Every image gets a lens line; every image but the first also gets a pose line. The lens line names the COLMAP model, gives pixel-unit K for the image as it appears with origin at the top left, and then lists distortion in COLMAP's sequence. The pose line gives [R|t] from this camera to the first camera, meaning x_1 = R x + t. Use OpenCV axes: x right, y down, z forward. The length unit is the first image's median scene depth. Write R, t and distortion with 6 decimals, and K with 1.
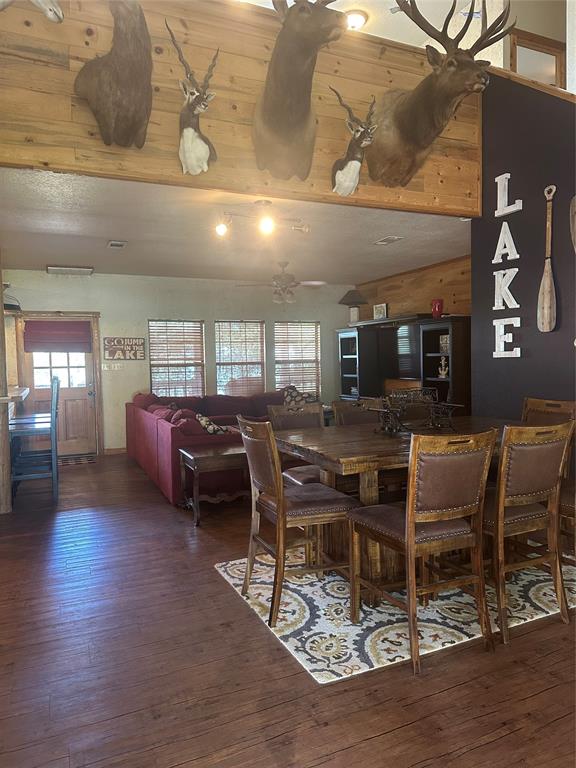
lens RADIAL K [[533.5, 0, 285.7], [0, 533.5, 382.0], [0, 0, 1]] dist [0.135738, -0.223964]
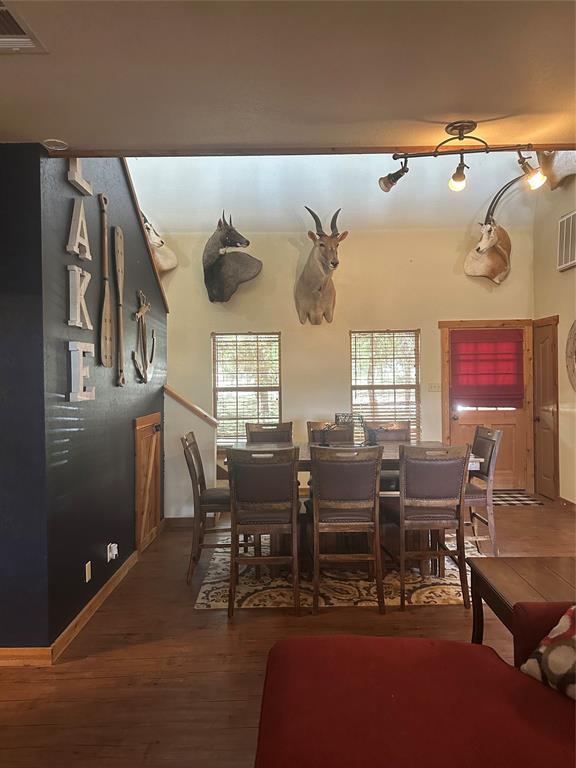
lens RADIAL K [[533.5, 0, 285.7], [0, 533.5, 382.0], [0, 0, 1]] dist [0.135738, -0.223964]
pose [[-0.914499, 0.023500, 0.403904, -0.091924], [0.044857, 0.998046, 0.043493, -0.086403], [-0.402093, 0.057893, -0.913767, 1.518559]]
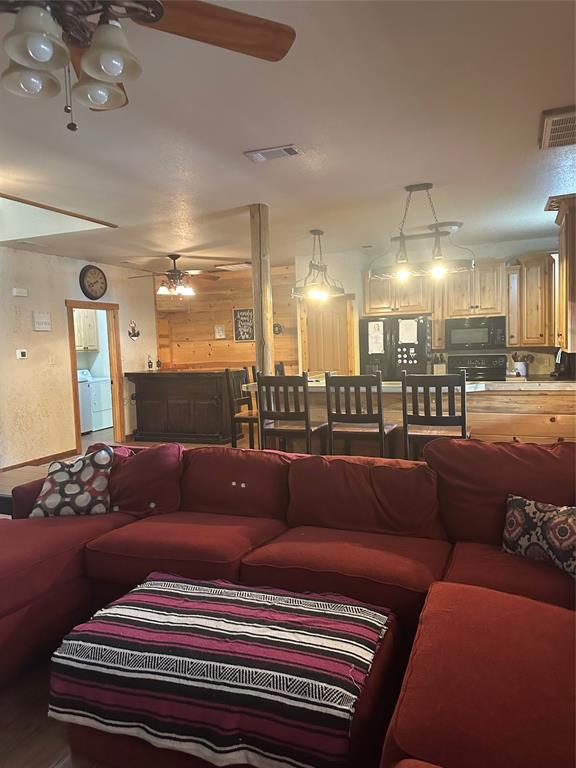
lens RADIAL K [[533.5, 0, 285.7], [0, 533.5, 382.0], [0, 0, 1]] dist [0.135738, -0.223964]
pose [[-0.718467, 0.091798, -0.689477, 0.127885], [0.018181, 0.993393, 0.113316, -0.092930], [0.695323, 0.068879, -0.715389, 1.788123]]
